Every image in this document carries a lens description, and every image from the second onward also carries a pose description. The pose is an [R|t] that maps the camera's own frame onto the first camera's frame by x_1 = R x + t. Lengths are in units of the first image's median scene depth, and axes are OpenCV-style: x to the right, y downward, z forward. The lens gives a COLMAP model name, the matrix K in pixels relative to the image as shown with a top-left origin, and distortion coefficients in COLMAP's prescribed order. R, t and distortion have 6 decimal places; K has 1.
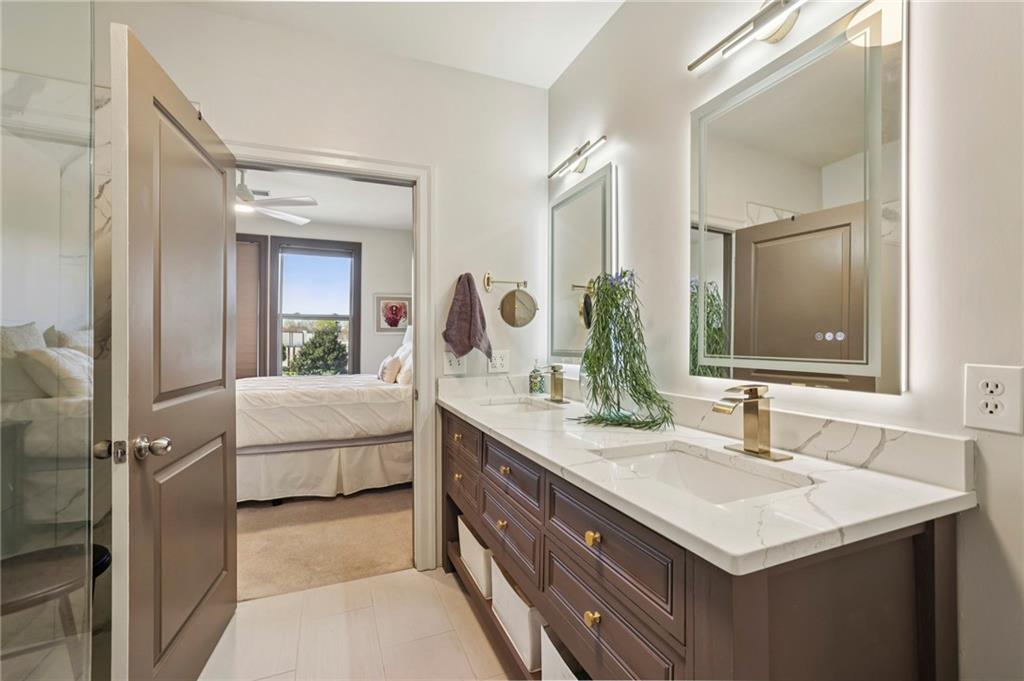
lens RADIAL K [[448.4, 0, 520.0], [0, 448.4, 335.0], [0, 0, 1]] dist [-0.022666, 0.006199]
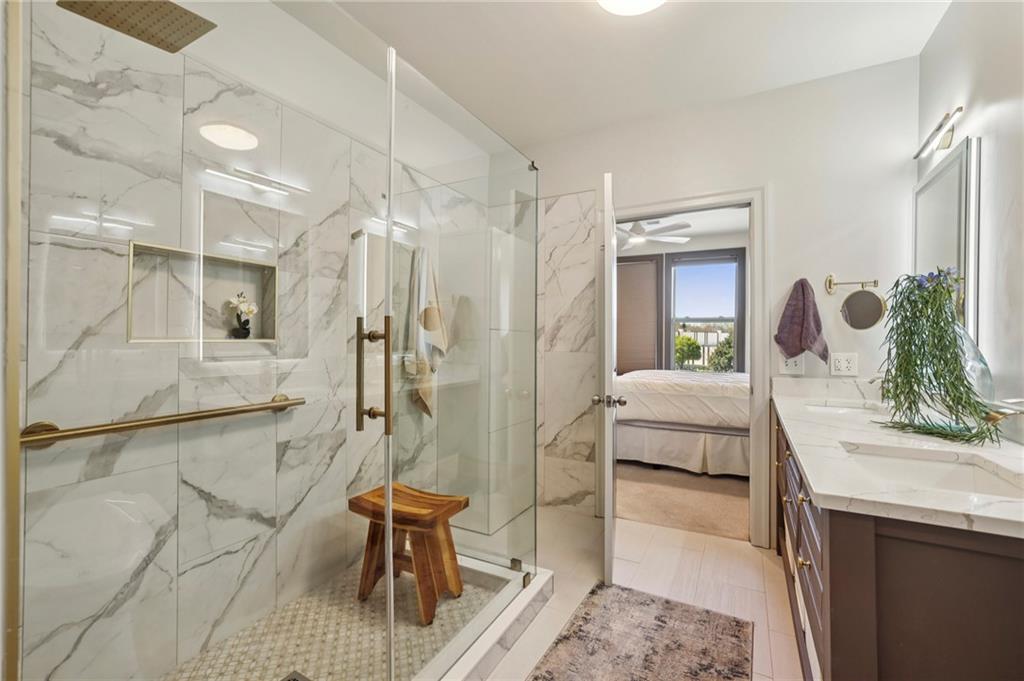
lens RADIAL K [[448.4, 0, 505.8], [0, 448.4, 338.9], [0, 0, 1]] dist [-0.022666, 0.006199]
pose [[0.618799, 0.001137, -0.785549, 0.205192], [0.007063, 0.999950, 0.007011, -0.006942], [0.785518, -0.009887, 0.618760, -0.144423]]
